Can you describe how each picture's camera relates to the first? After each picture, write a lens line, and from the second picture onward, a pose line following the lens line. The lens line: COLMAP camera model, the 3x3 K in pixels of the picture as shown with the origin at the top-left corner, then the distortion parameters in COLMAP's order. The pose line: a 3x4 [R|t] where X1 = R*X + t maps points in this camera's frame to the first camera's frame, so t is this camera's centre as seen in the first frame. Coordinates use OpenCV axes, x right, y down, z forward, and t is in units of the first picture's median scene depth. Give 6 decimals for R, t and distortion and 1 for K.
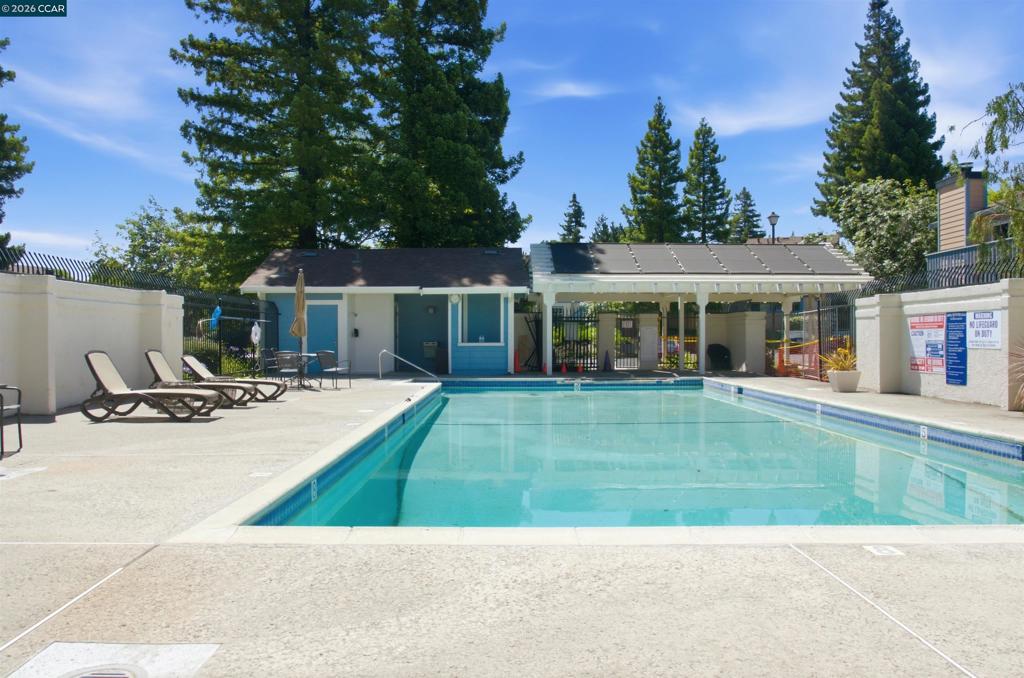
lens RADIAL K [[819.6, 0, 511.4], [0, 819.6, 337.9], [0, 0, 1]] dist [-0.051797, 0.041223]
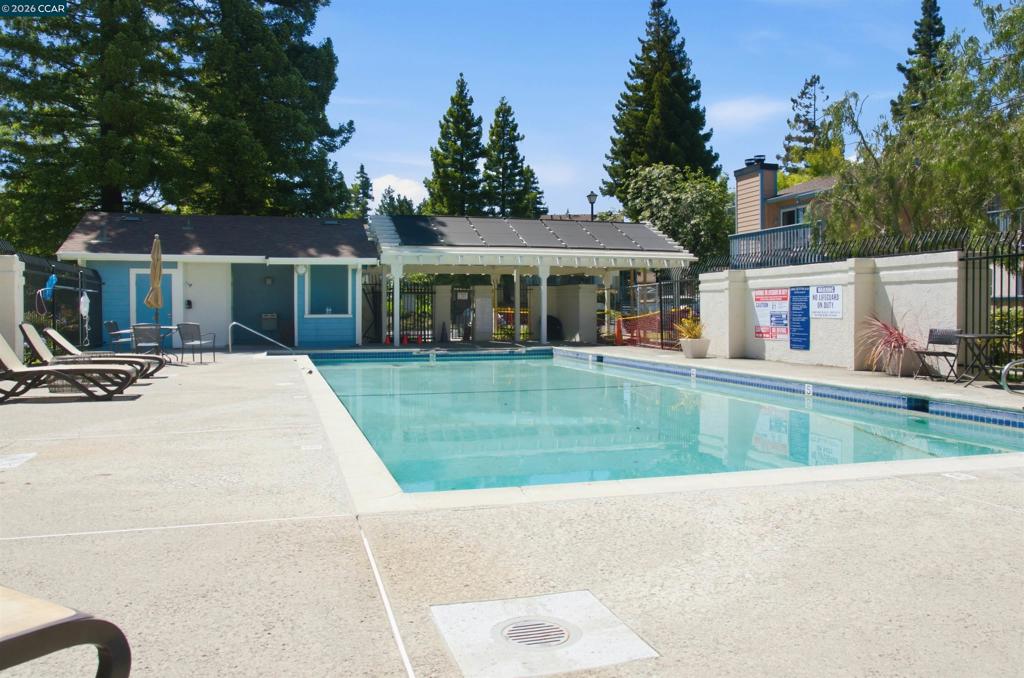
lens RADIAL K [[819.6, 0, 521.8], [0, 819.6, 313.3], [0, 0, 1]] dist [-0.051797, 0.041223]
pose [[0.958739, -0.001314, 0.284286, -0.092974], [0.000373, 0.999994, 0.003365, 0.001248], [-0.284289, -0.003120, 0.958734, -0.000272]]
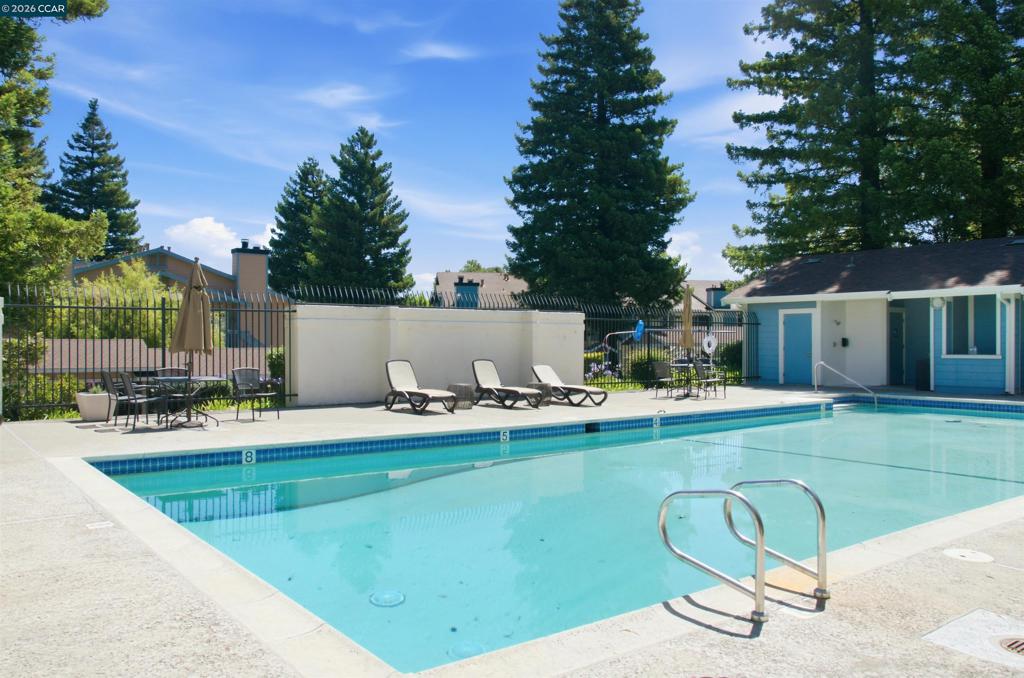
lens RADIAL K [[819.6, 0, 506.7], [0, 819.6, 347.1], [0, 0, 1]] dist [-0.051797, 0.041223]
pose [[0.602596, 0.006052, -0.798024, 0.331728], [-0.000466, 0.999974, 0.007231, -0.007446], [0.798047, -0.003985, 0.602583, 0.136540]]
